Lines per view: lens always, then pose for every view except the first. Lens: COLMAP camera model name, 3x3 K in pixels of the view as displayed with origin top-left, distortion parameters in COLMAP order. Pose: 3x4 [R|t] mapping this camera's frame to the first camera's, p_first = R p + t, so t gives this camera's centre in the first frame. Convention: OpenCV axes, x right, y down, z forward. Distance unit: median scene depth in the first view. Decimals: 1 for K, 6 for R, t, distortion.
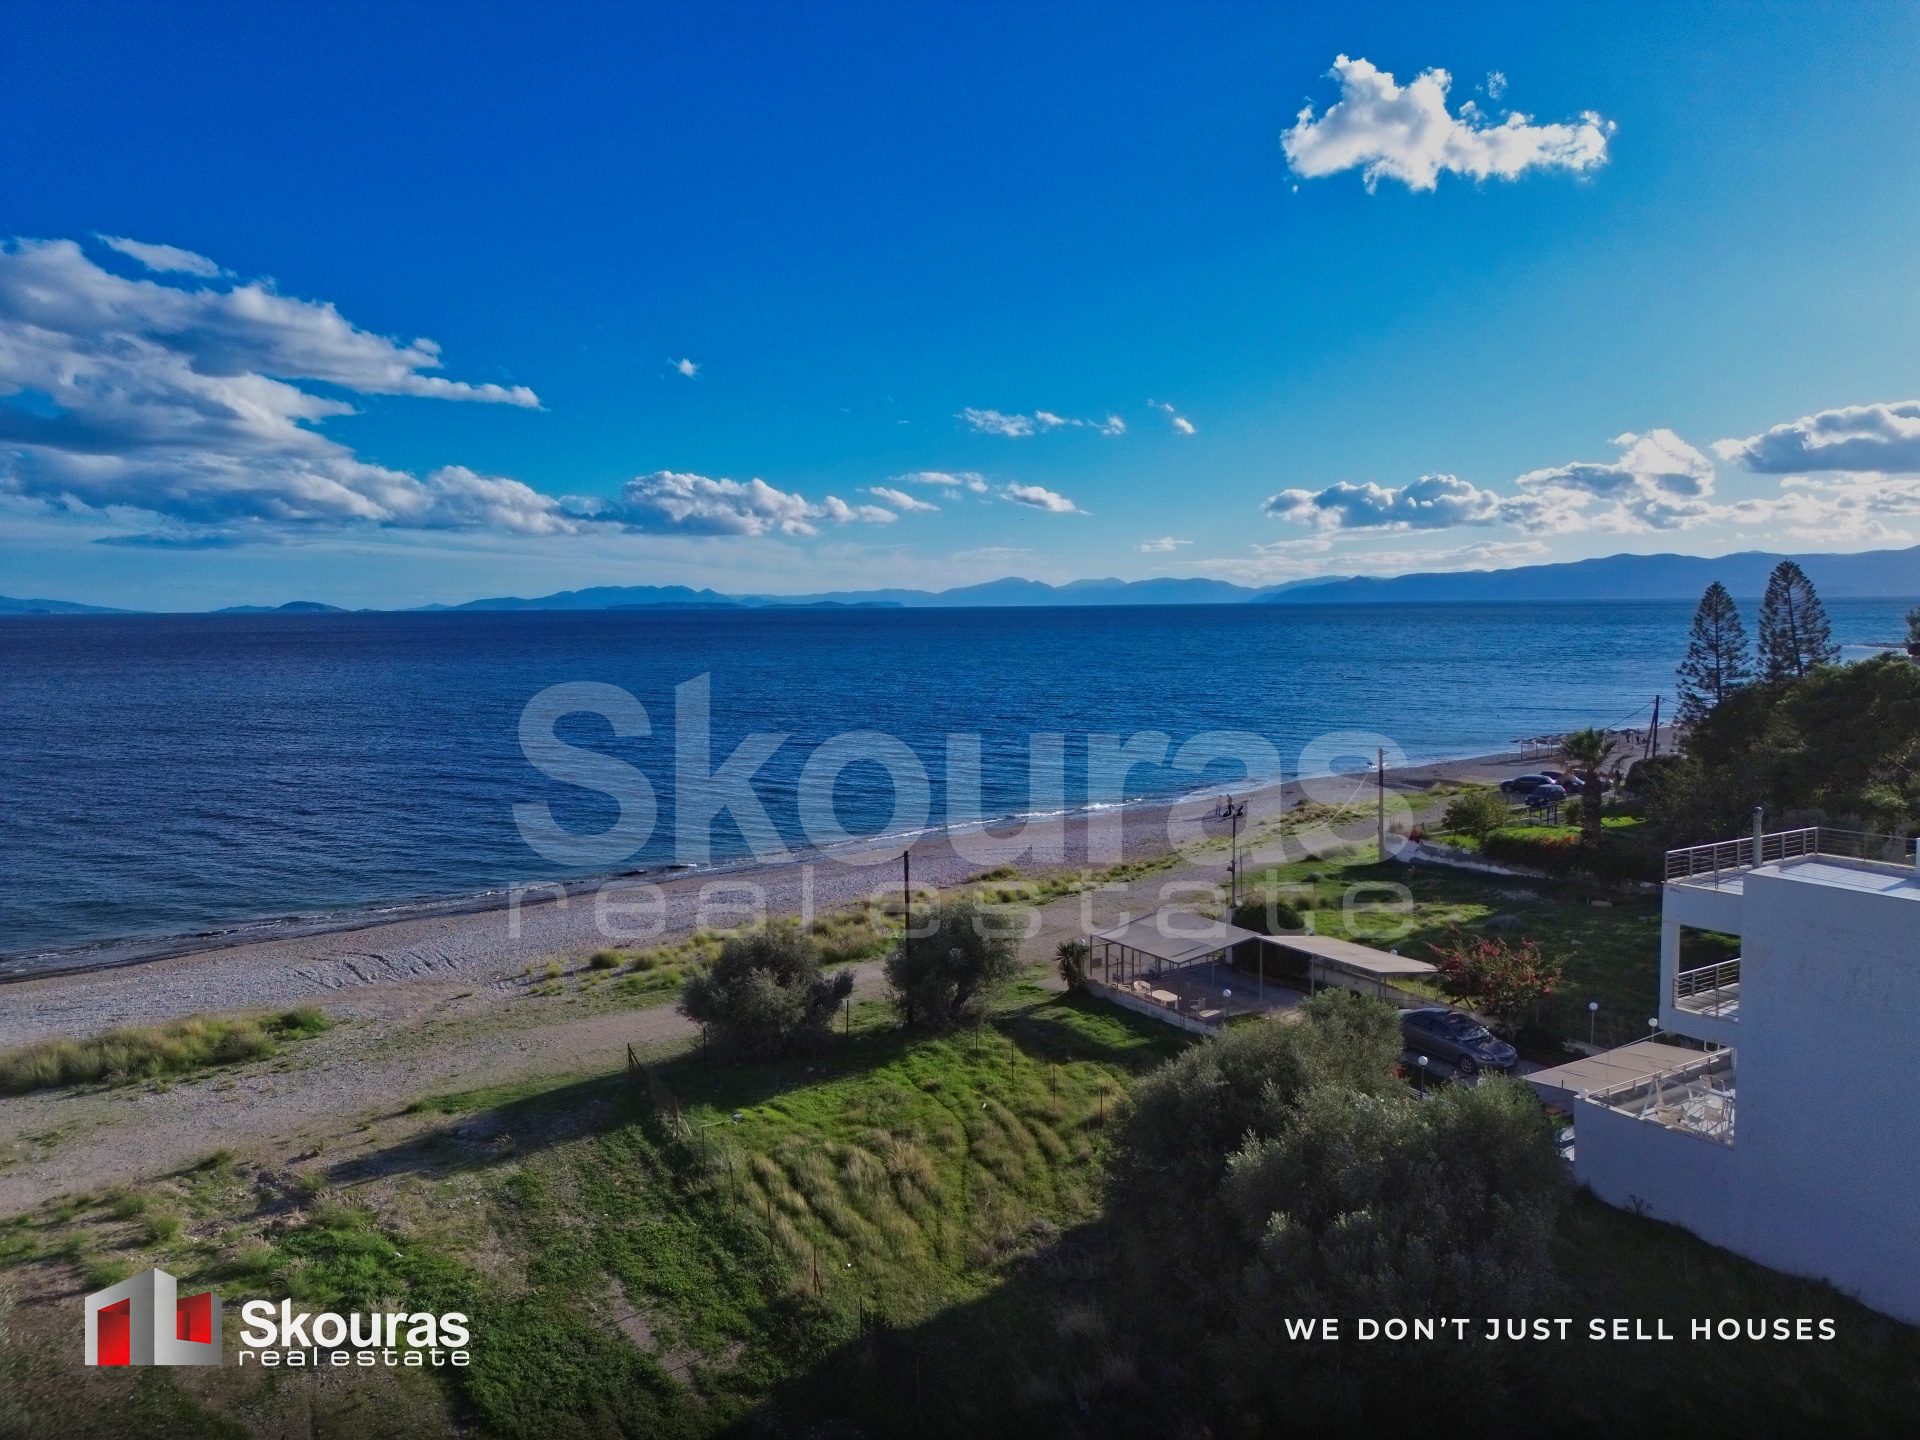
lens RADIAL K [[1331.0, 0, 950.4], [0, 1331.0, 731.9], [0, 0, 1]] dist [0.079034, -0.079937]
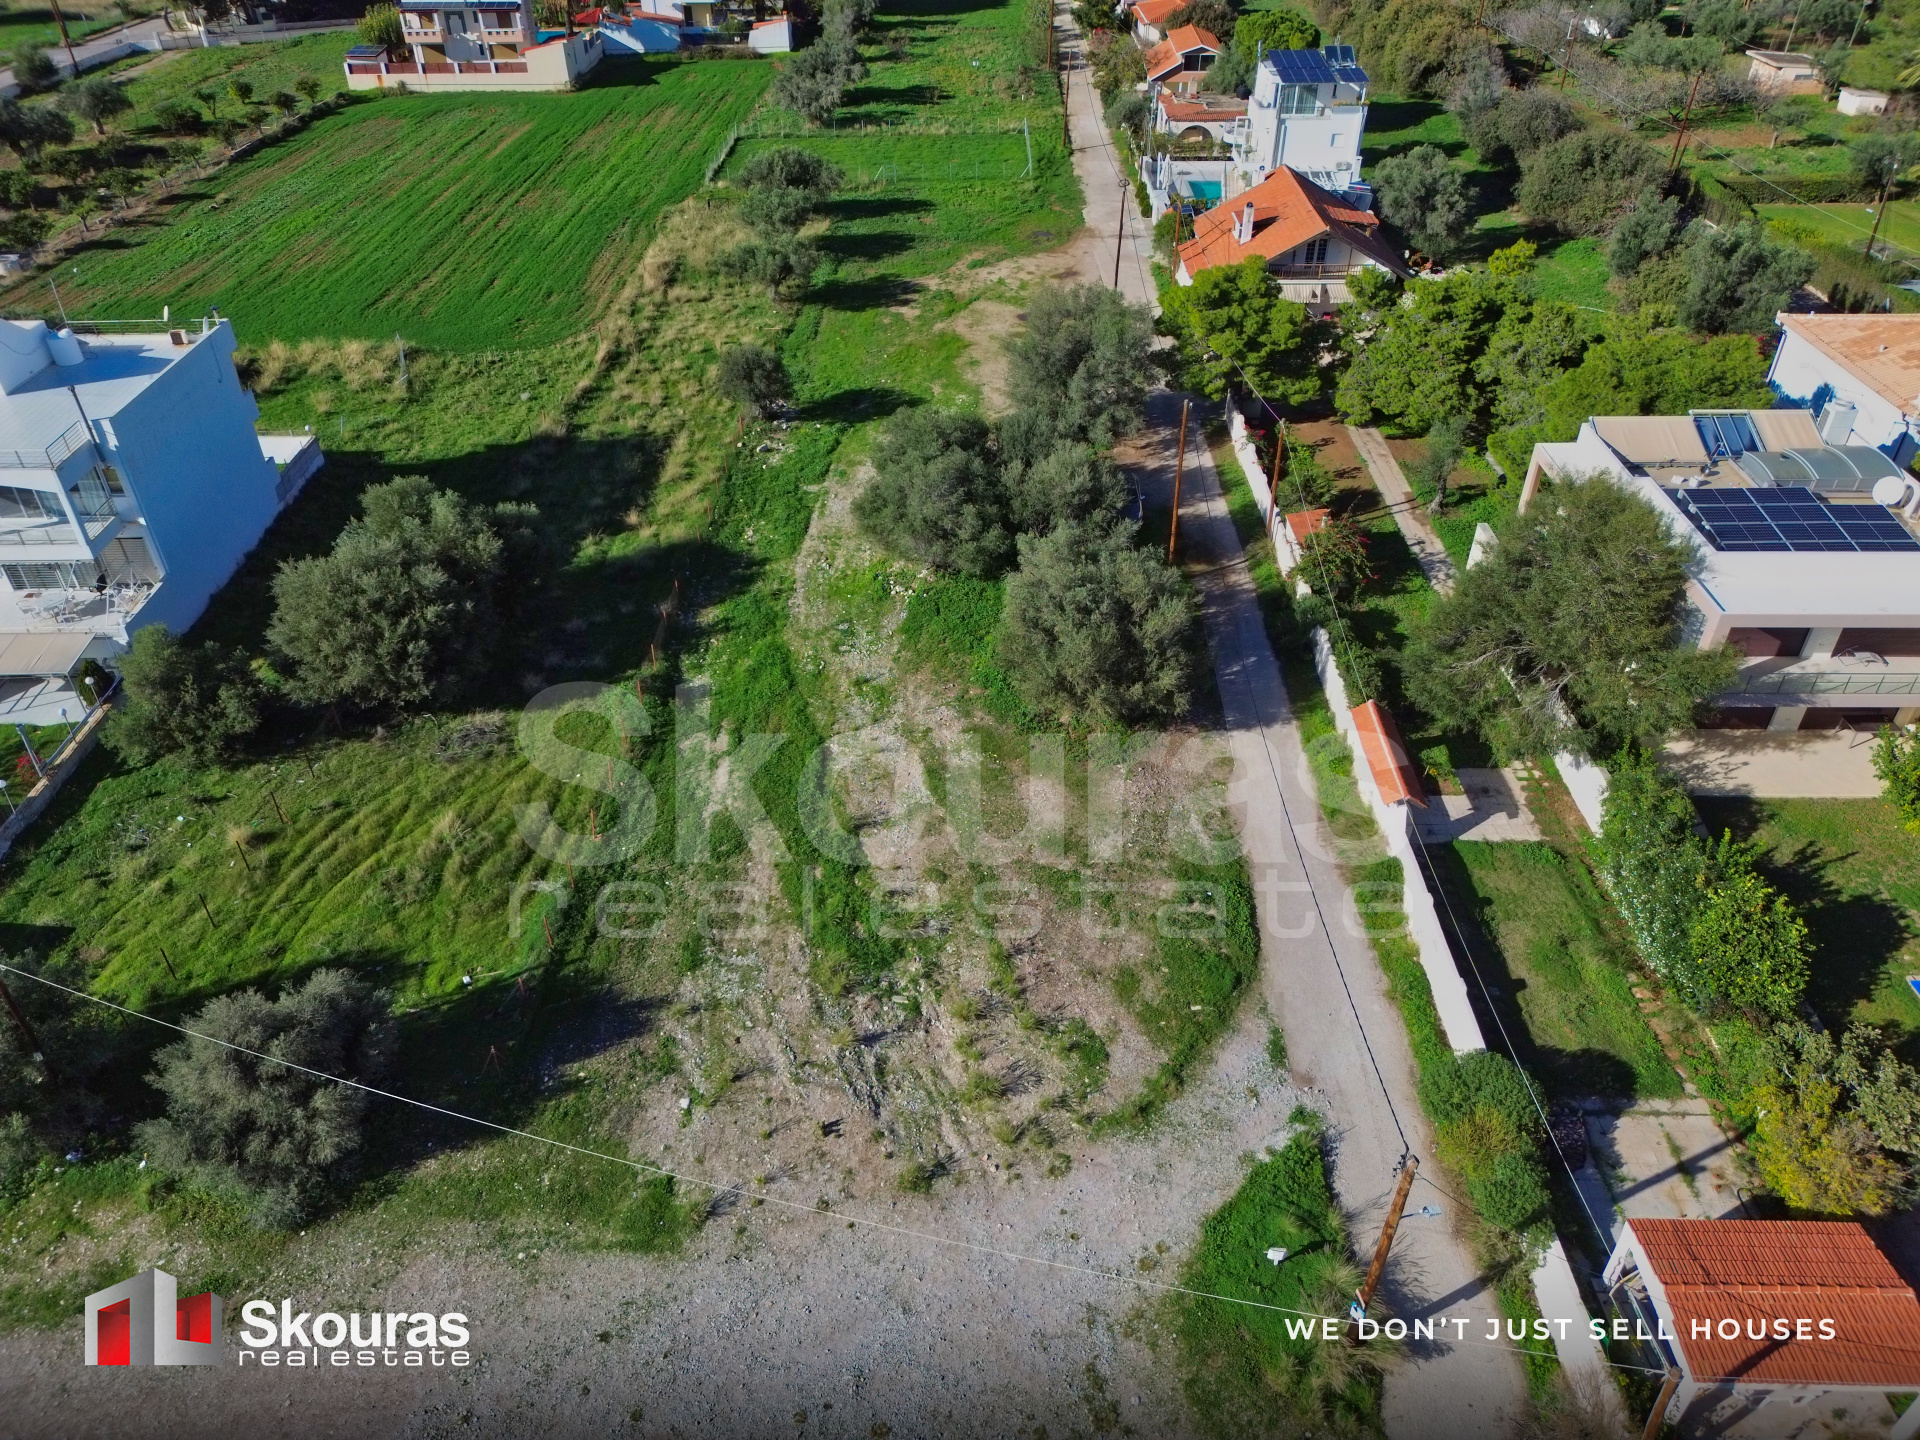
lens RADIAL K [[1345.5, 0, 962.0], [0, 1345.5, 723.4], [0, 0, 1]] dist [0.065488, -0.062835]
pose [[-0.865008, -0.286853, 0.411675, -1.141995], [0.059100, 0.756507, 0.651310, -0.666864], [-0.498265, 0.587719, -0.637431, 1.846784]]
